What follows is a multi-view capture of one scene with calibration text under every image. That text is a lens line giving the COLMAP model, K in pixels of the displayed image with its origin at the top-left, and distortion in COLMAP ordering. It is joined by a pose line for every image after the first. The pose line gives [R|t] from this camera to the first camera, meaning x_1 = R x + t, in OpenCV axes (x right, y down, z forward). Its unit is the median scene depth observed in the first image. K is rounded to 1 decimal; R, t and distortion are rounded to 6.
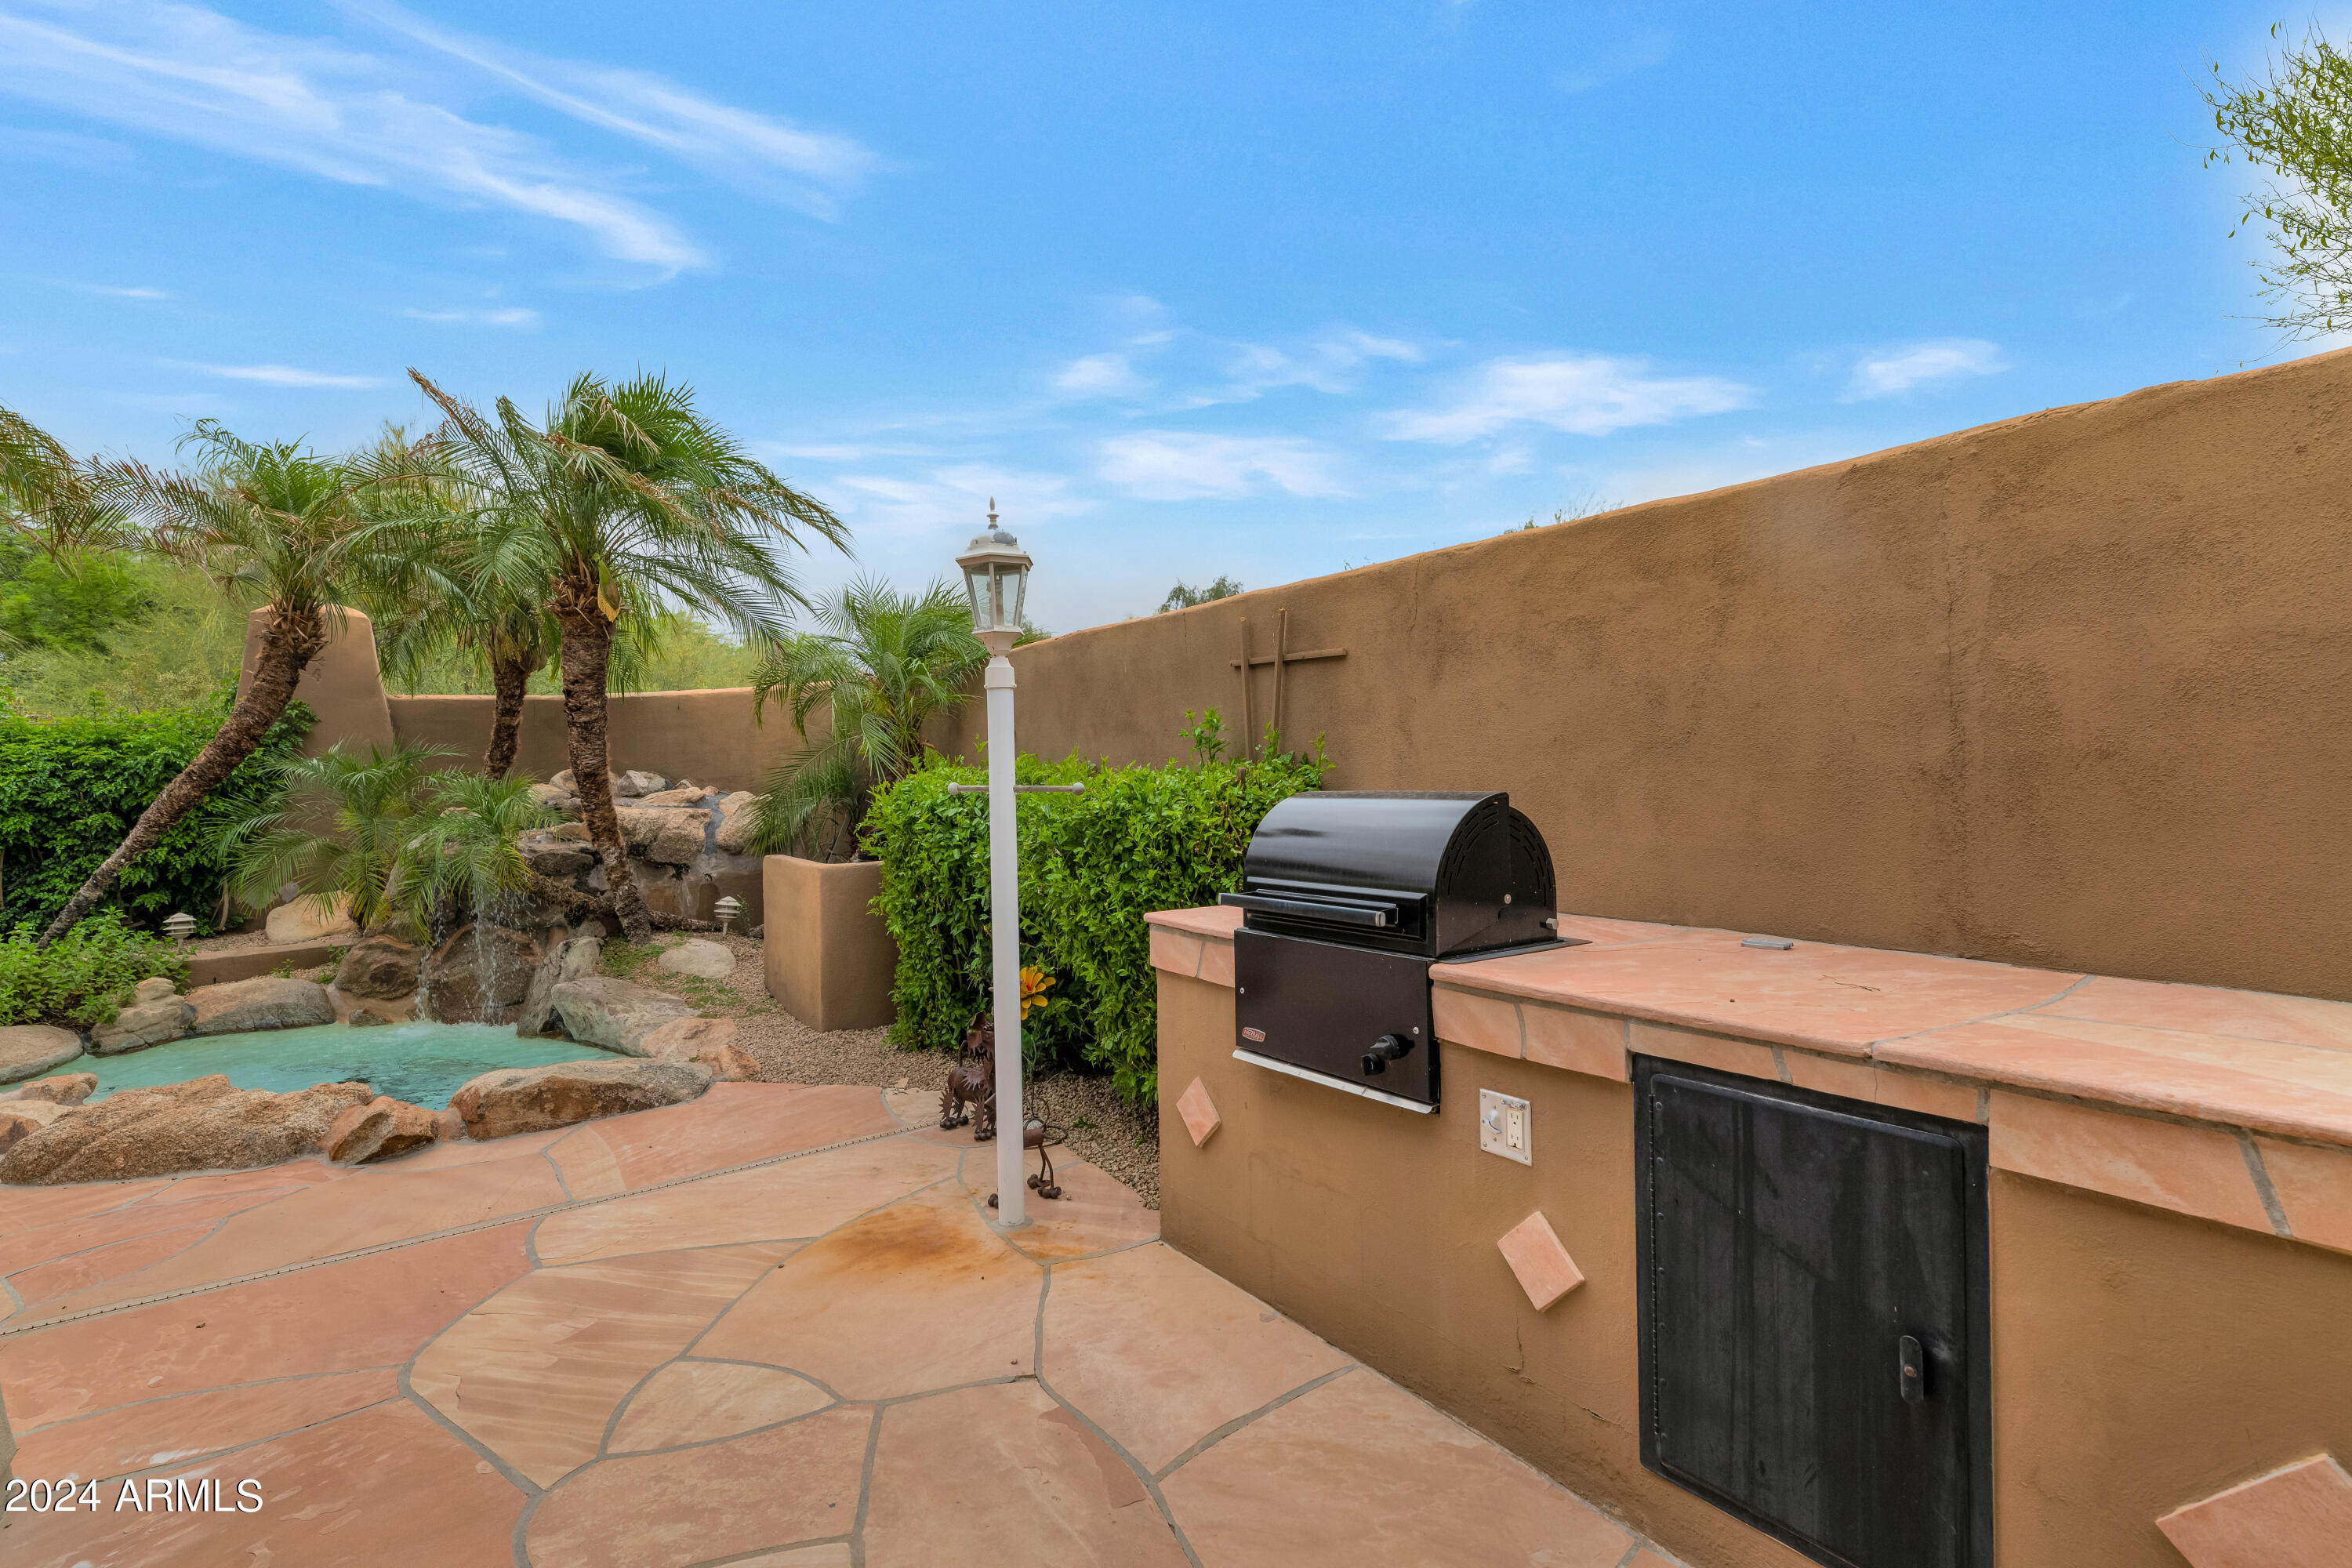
lens RADIAL K [[1117.9, 0, 1187.6], [0, 1117.9, 774.1], [0, 0, 1]] dist [-0.000235, -0.000316]
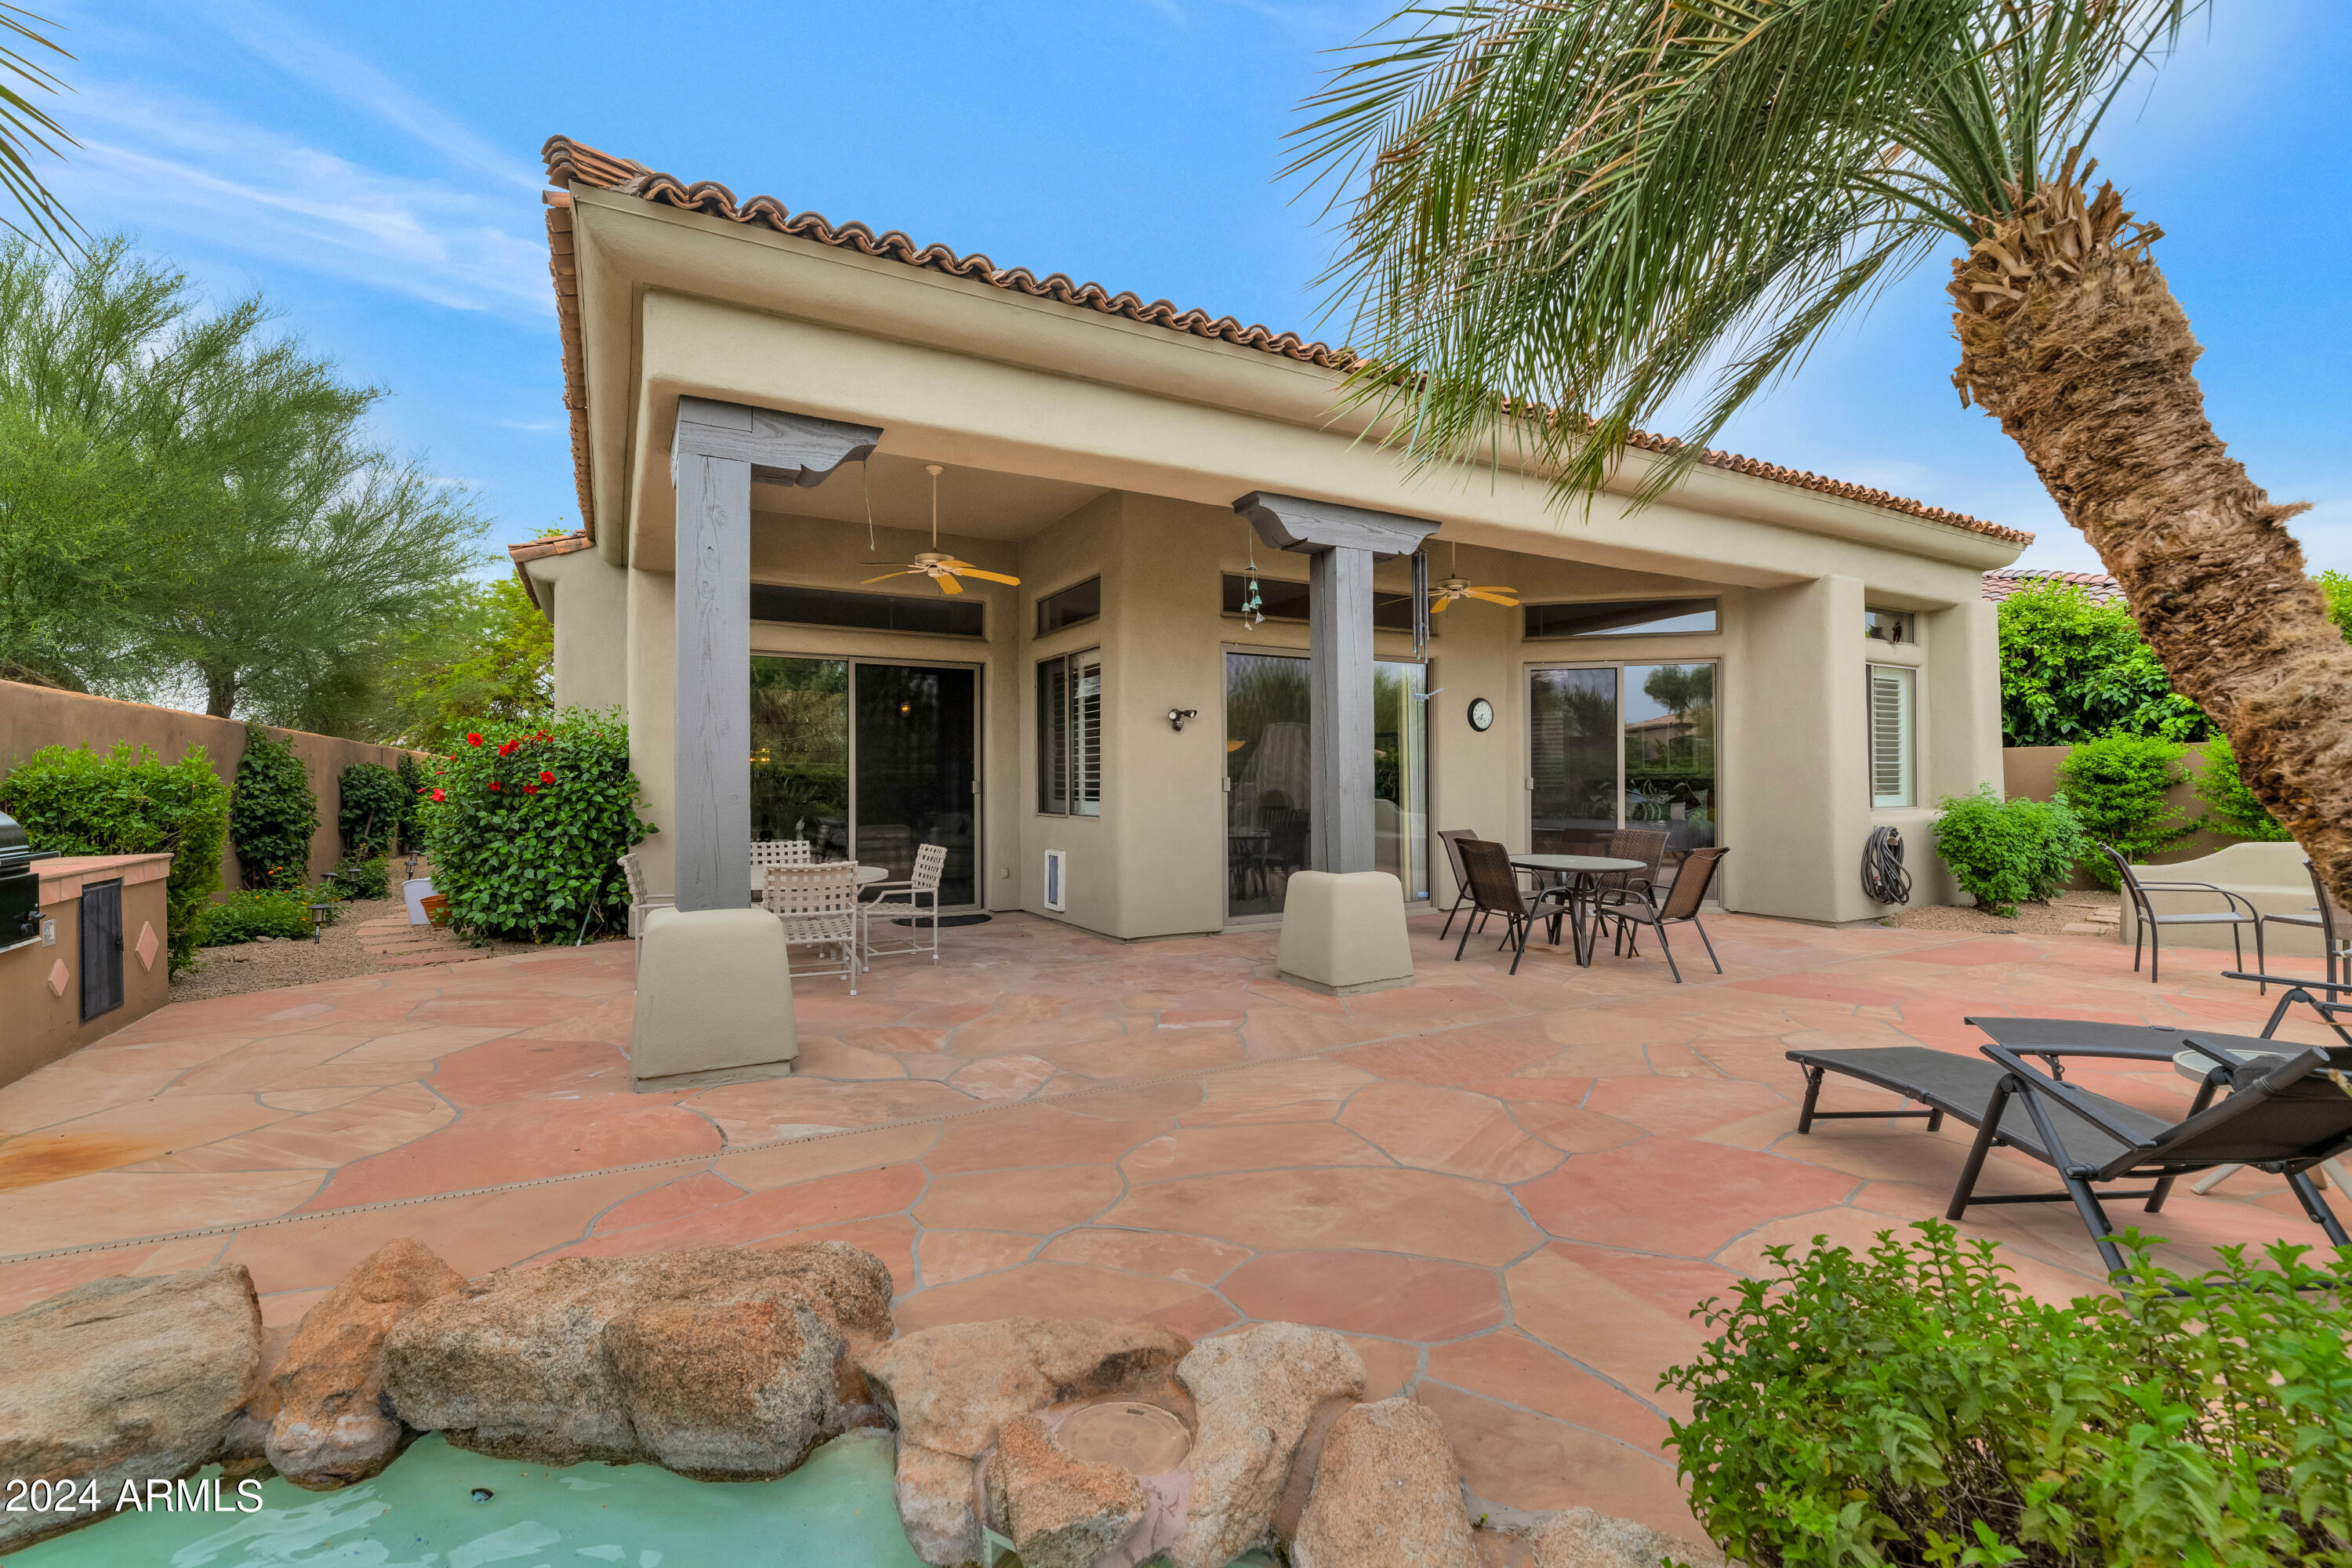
lens RADIAL K [[1028.9, 0, 1185.3], [0, 1028.9, 776.9], [0, 0, 1]] dist [-0.004715, -0.000619]
pose [[-0.995163, 0.021058, 0.095956, -0.856905], [0.020920, 0.999778, -0.002446, 0.016405], [-0.095986, -0.000427, -0.995383, 1.067032]]
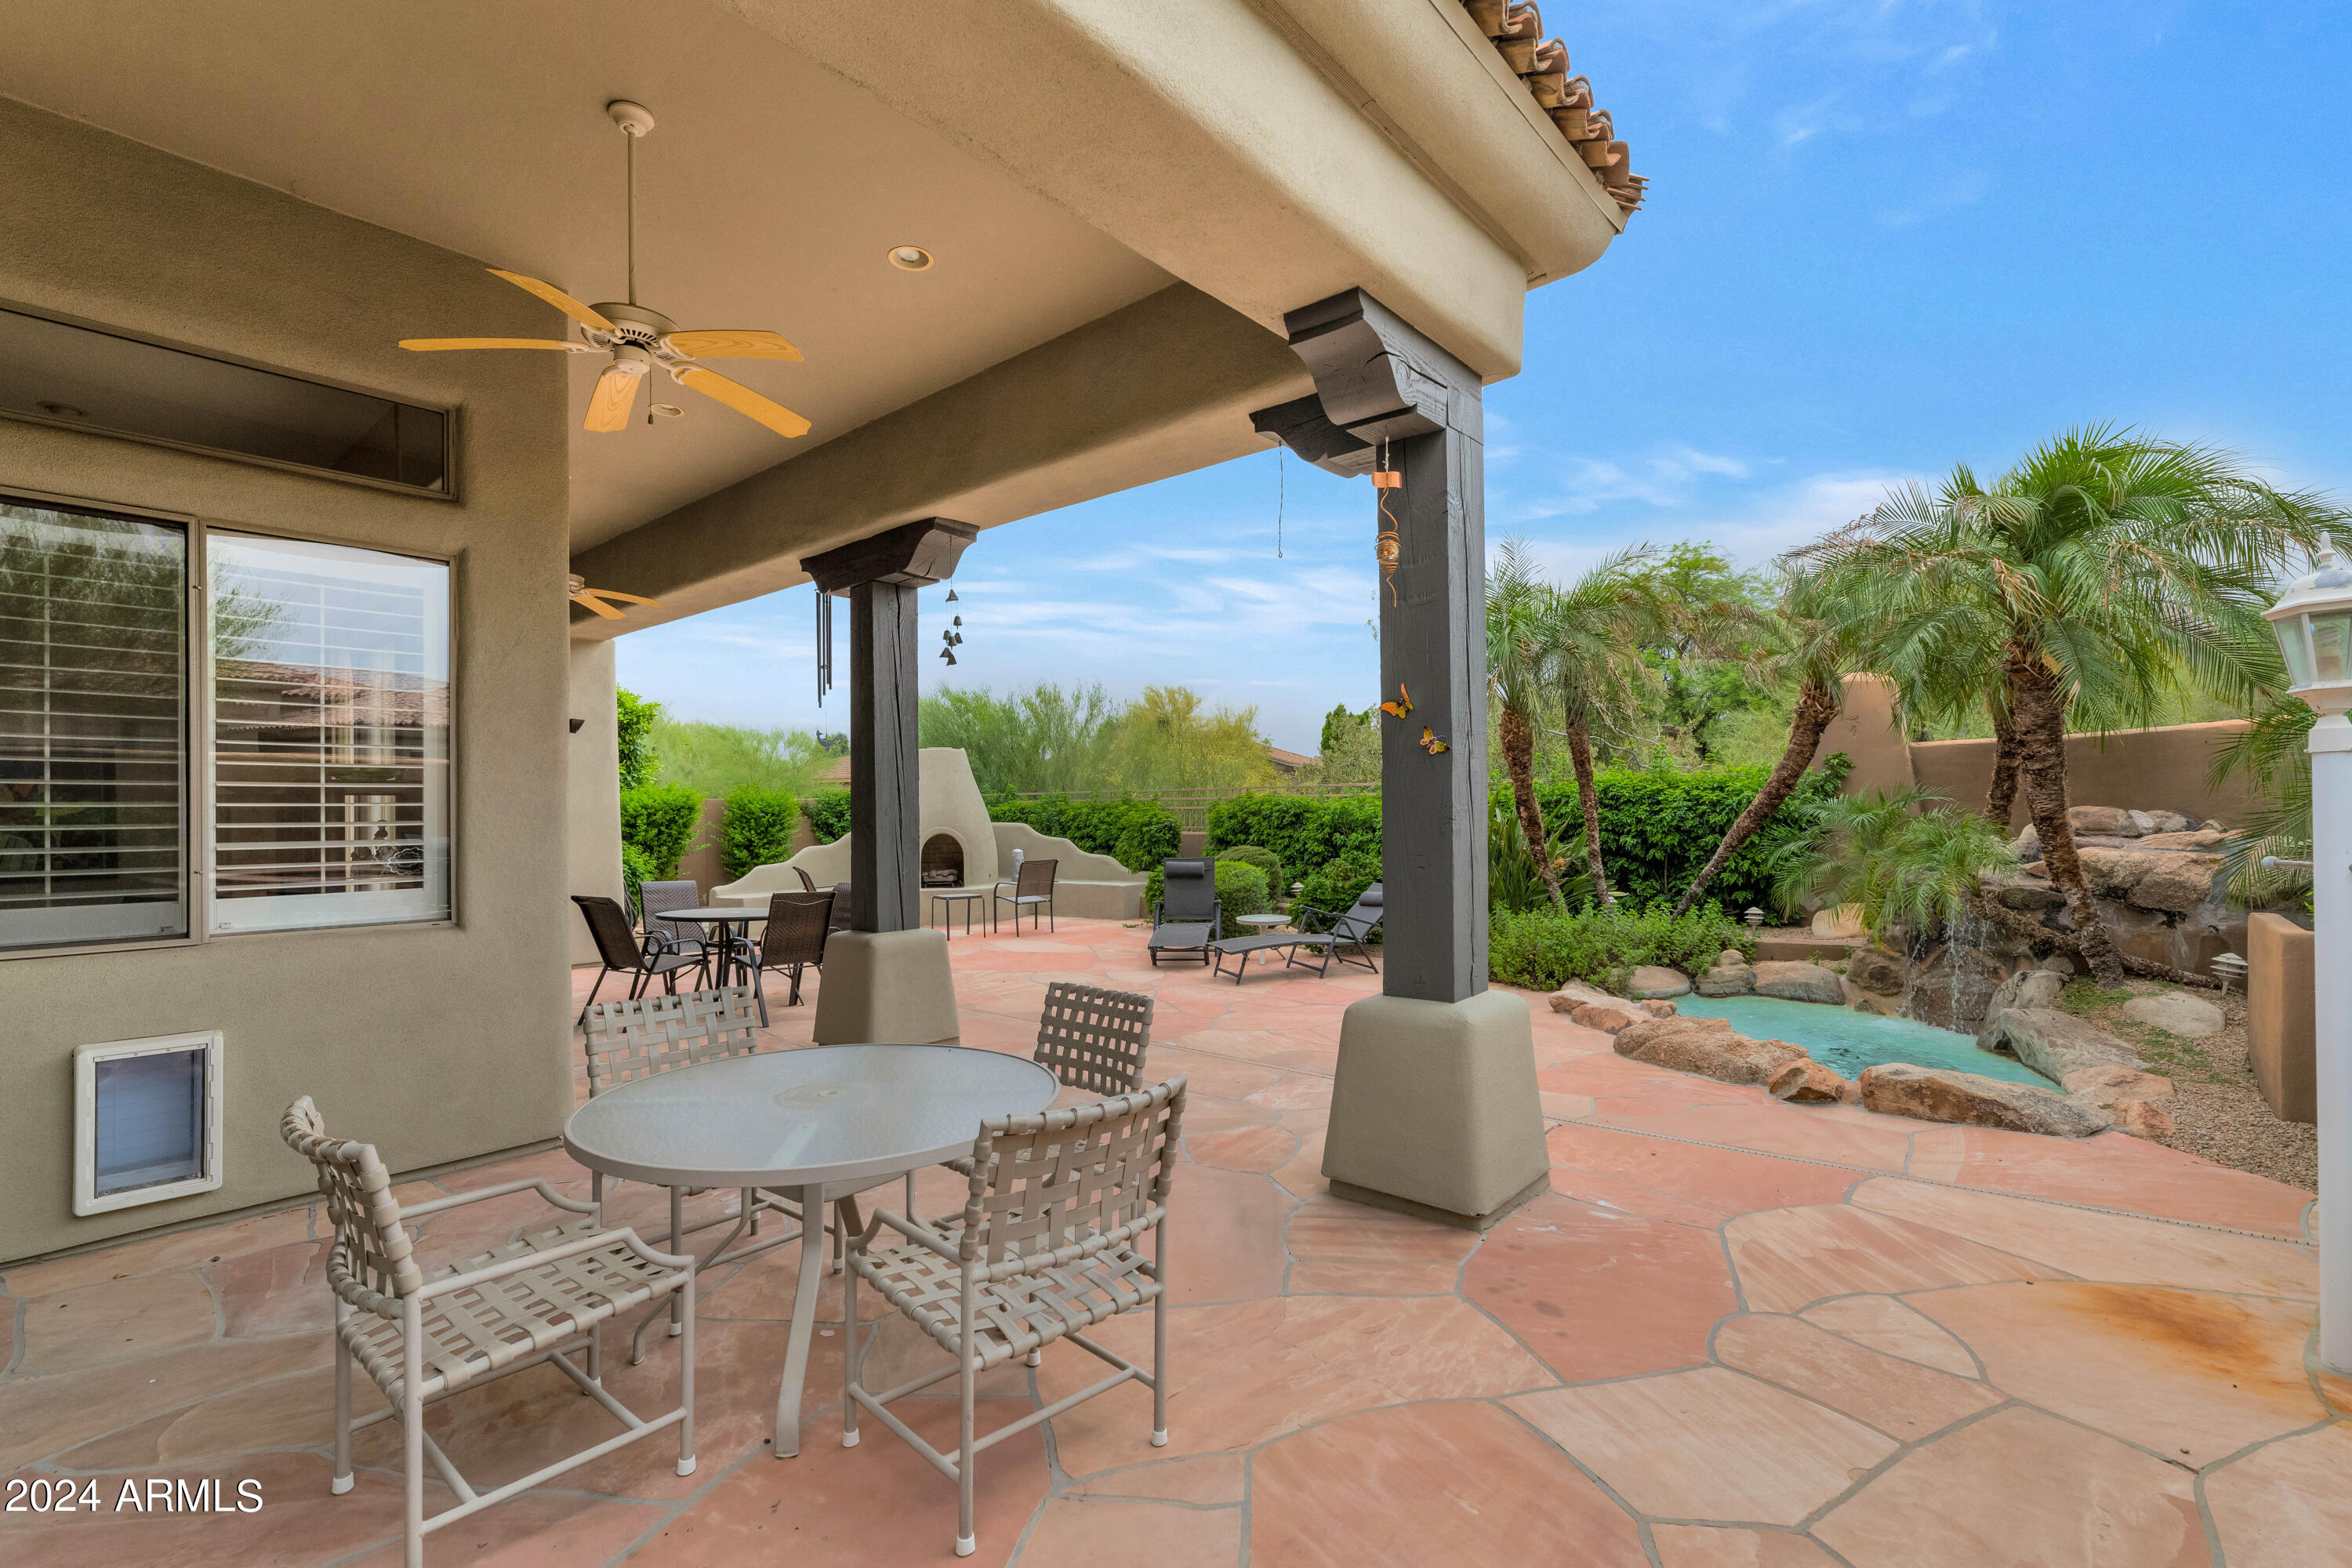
lens RADIAL K [[1028.9, 0, 1191.6], [0, 1028.9, 794.3], [0, 0, 1]] dist [-0.004715, -0.000619]
pose [[0.257659, 0.000306, -0.966236, 0.211068], [0.001708, 0.999998, 0.000772, -0.025948], [0.966235, -0.001849, 0.257658, -0.037202]]
